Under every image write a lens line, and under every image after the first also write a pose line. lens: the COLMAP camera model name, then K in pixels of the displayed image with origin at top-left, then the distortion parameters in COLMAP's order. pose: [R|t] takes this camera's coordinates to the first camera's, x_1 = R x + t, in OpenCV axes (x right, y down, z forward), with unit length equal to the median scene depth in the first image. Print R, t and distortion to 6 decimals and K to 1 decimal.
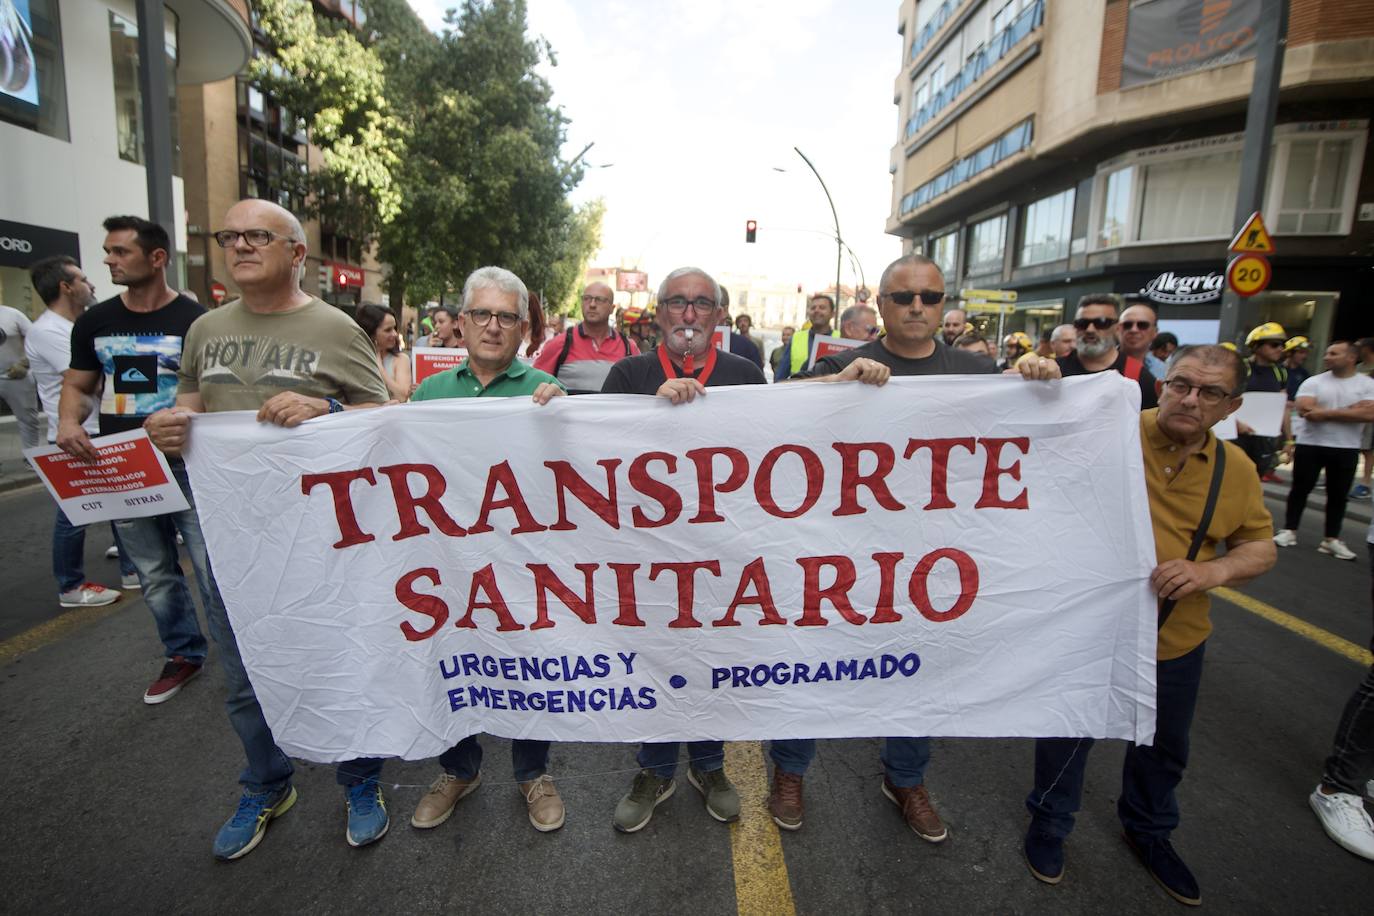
lens RADIAL K [[656.3, 0, 667.7], [0, 656.3, 431.5], [0, 0, 1]] dist [-0.052876, 0.017666]
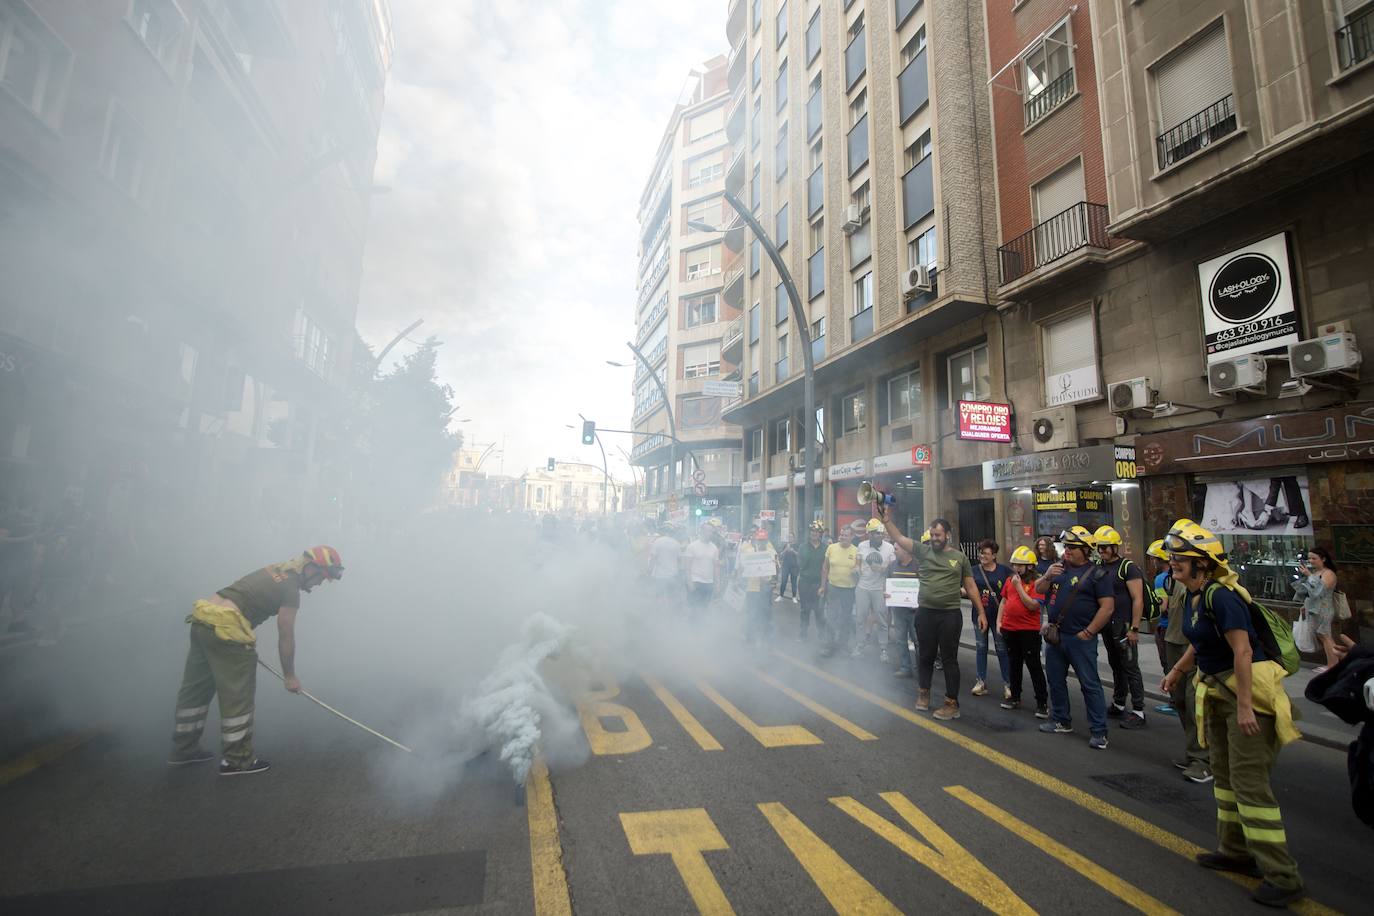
lens RADIAL K [[683.0, 0, 691.4], [0, 683.0, 421.7], [0, 0, 1]] dist [-0.072638, 0.032330]
pose [[0.961401, 0.033677, 0.273084, -0.025168], [0.045409, 0.959454, -0.278184, 0.187459], [-0.271380, 0.279847, 0.920890, -1.367302]]
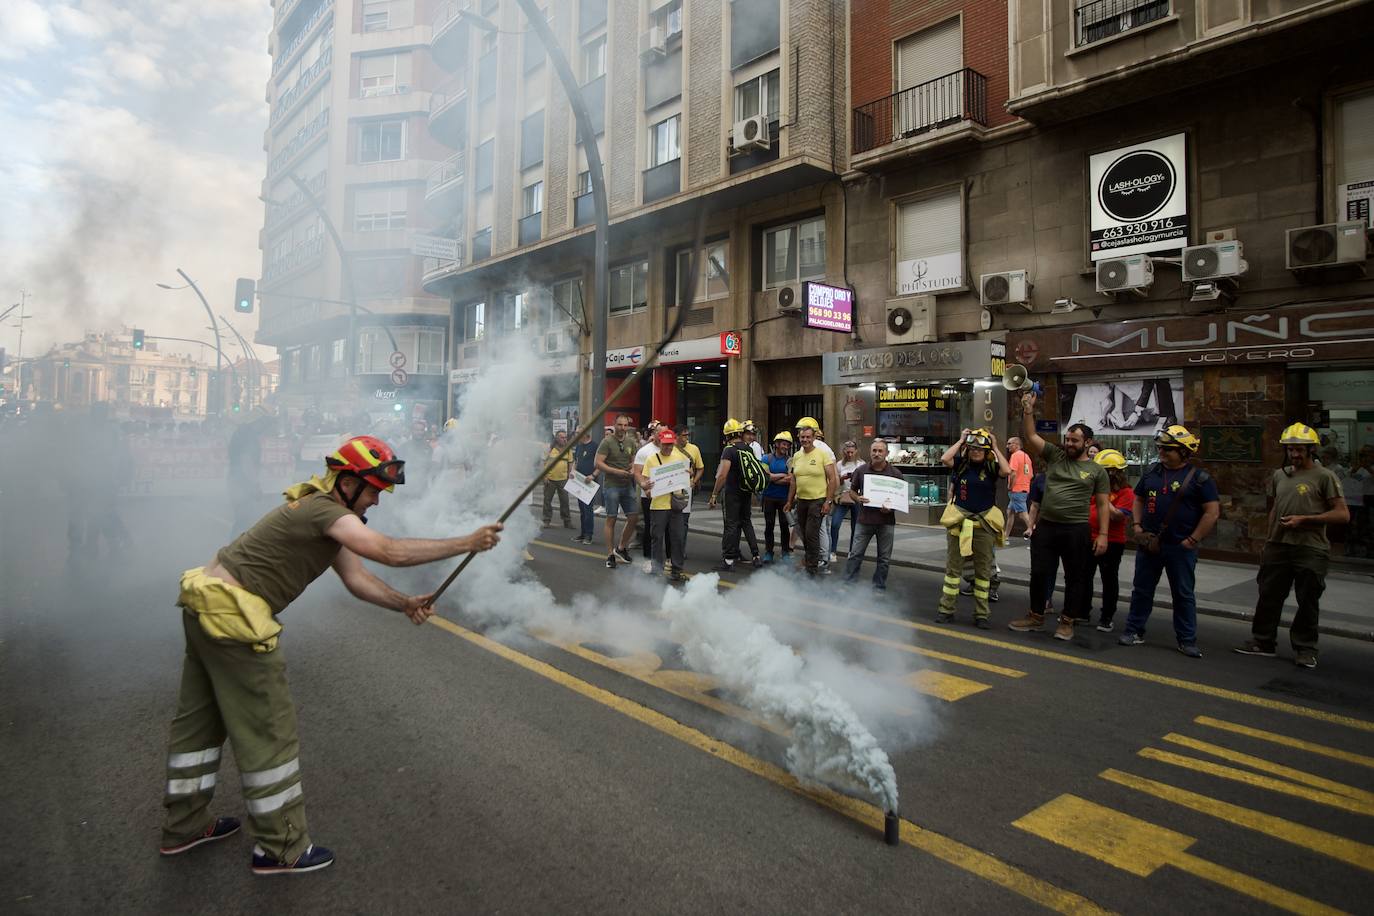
lens RADIAL K [[821.5, 0, 635.5], [0, 821.5, 398.0], [0, 0, 1]] dist [-0.060861, 0.037614]
pose [[0.775838, 0.009407, 0.630862, -0.175496], [0.095944, 0.986501, -0.132703, 0.165928], [-0.623594, 0.163484, 0.764463, -1.227905]]
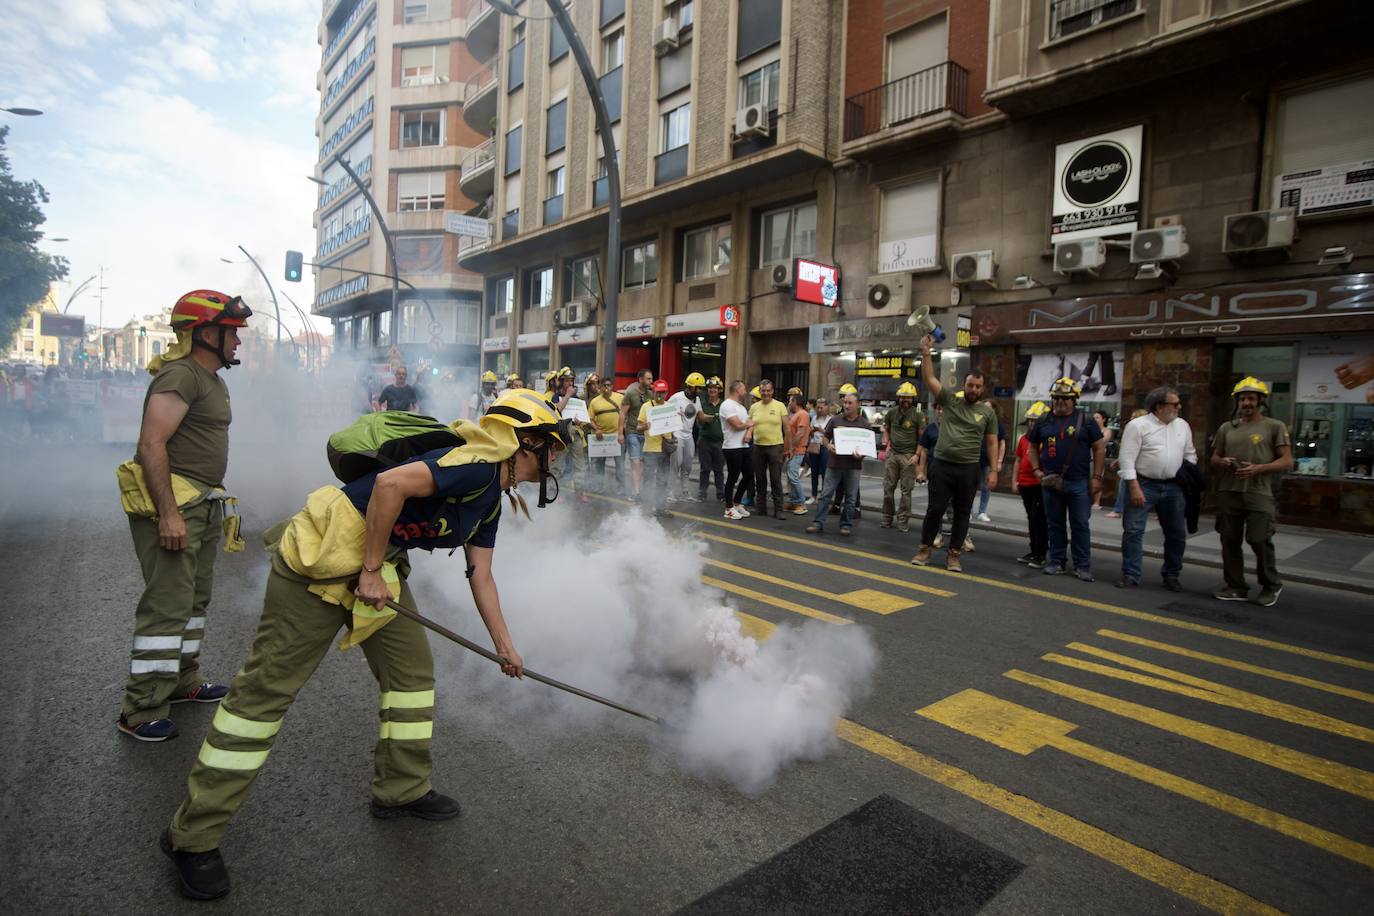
lens RADIAL K [[720.9, 0, 672.6], [0, 720.9, 441.1], [0, 0, 1]] dist [-0.061756, 0.034232]
pose [[0.762090, -0.034293, 0.646563, -0.149073], [0.078258, 0.996154, -0.039406, 0.181462], [-0.642725, 0.080629, 0.761843, -1.226687]]
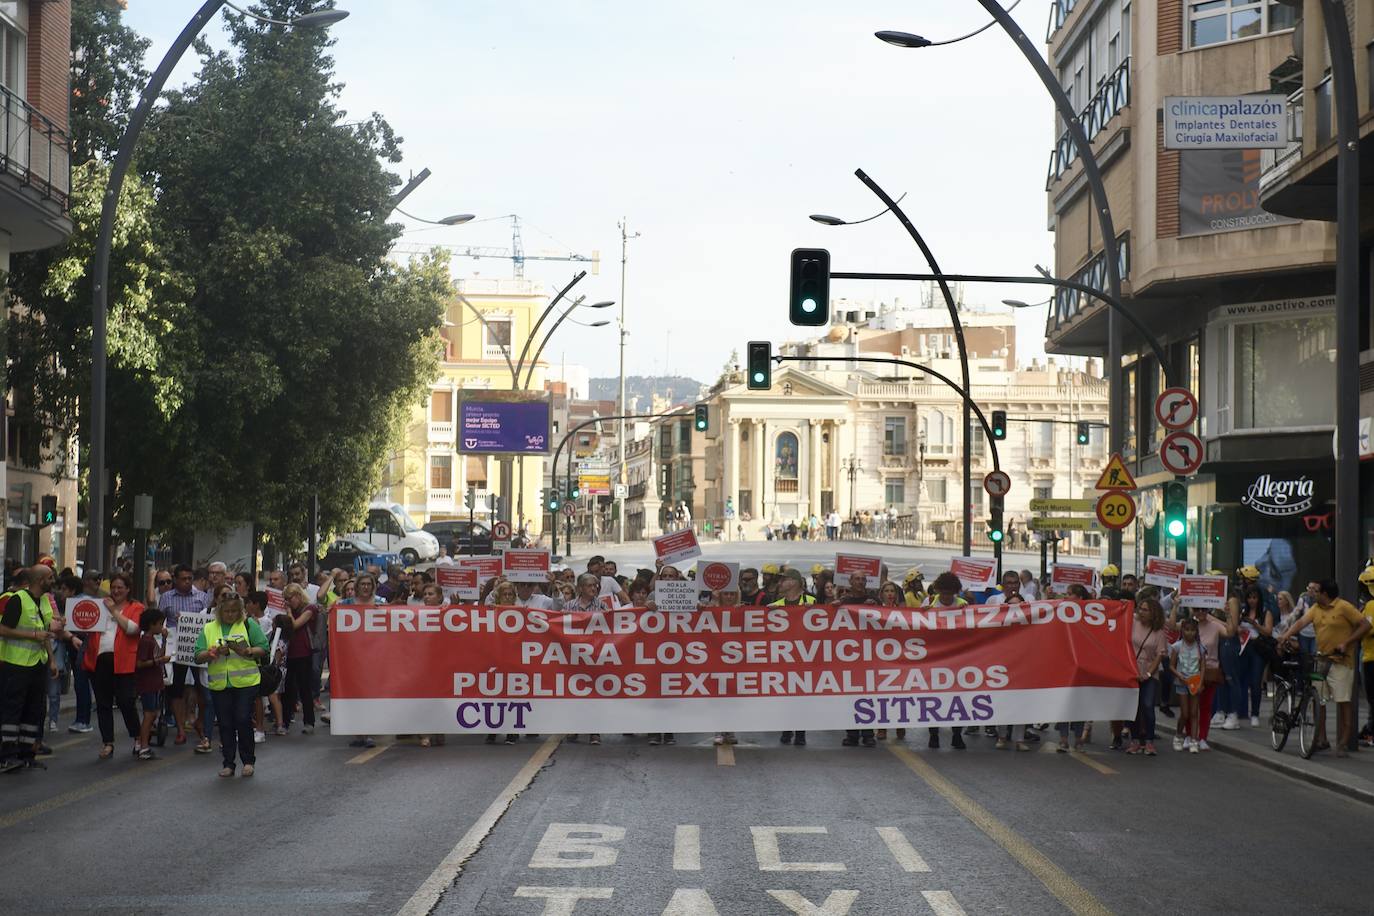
lens RADIAL K [[3078.1, 0, 755.3], [0, 3078.1, 517.3], [0, 0, 1]] dist [0.095855, 0.218443]
pose [[0.998939, -0.027346, 0.037052, 0.057604], [0.032937, 0.986591, -0.159852, 0.291740], [-0.032183, 0.160903, 0.986445, -2.075863]]
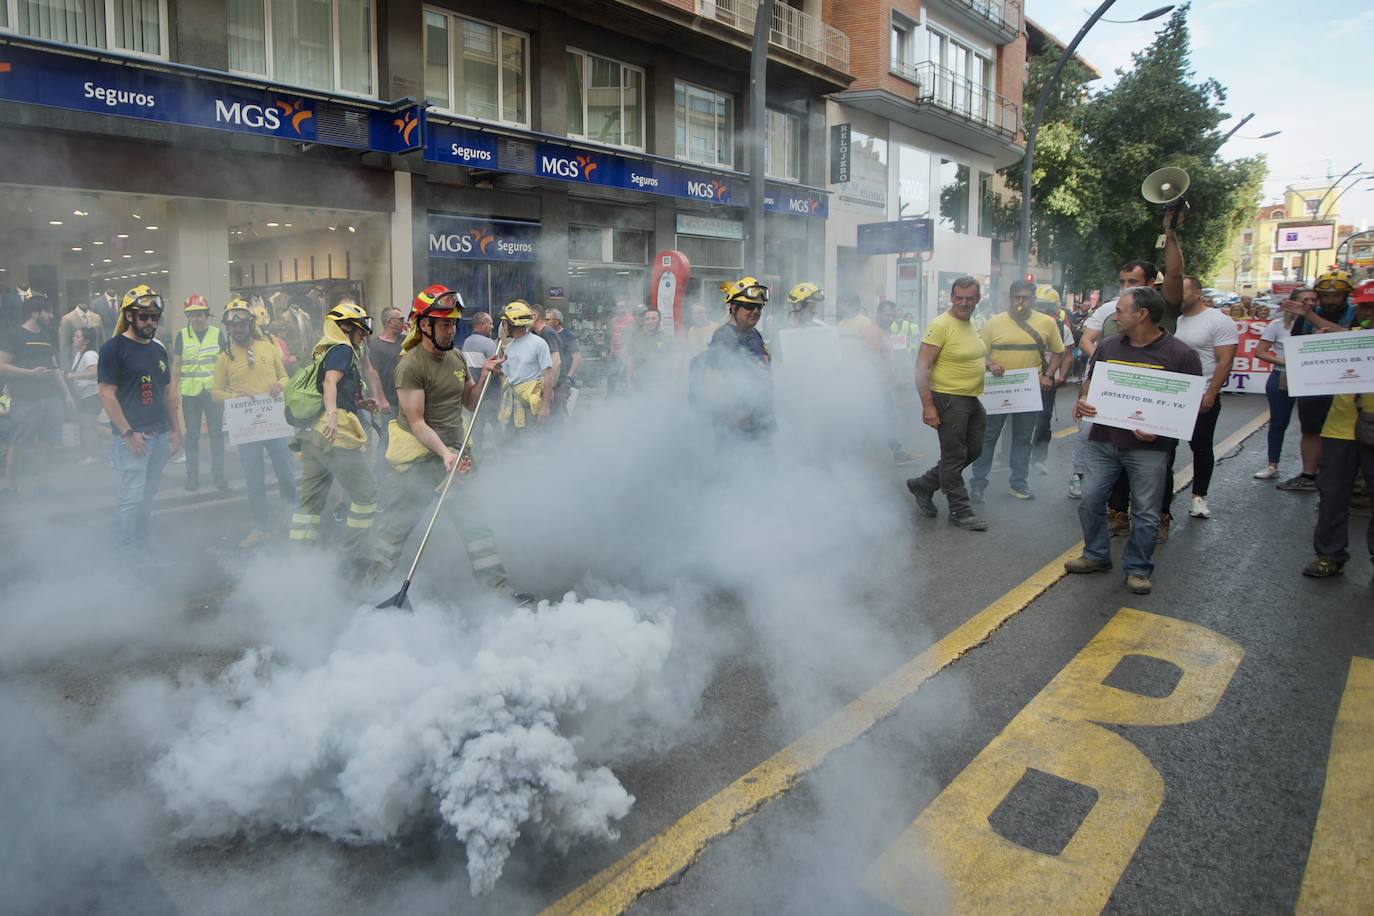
lens RADIAL K [[847.2, 0, 509.6], [0, 847.2, 389.5], [0, 0, 1]] dist [-0.050532, 0.025607]
pose [[0.682046, 0.013261, -0.731189, 0.071582], [-0.062019, 0.997283, -0.039764, 0.173664], [0.728675, 0.072469, 0.681015, -1.191606]]
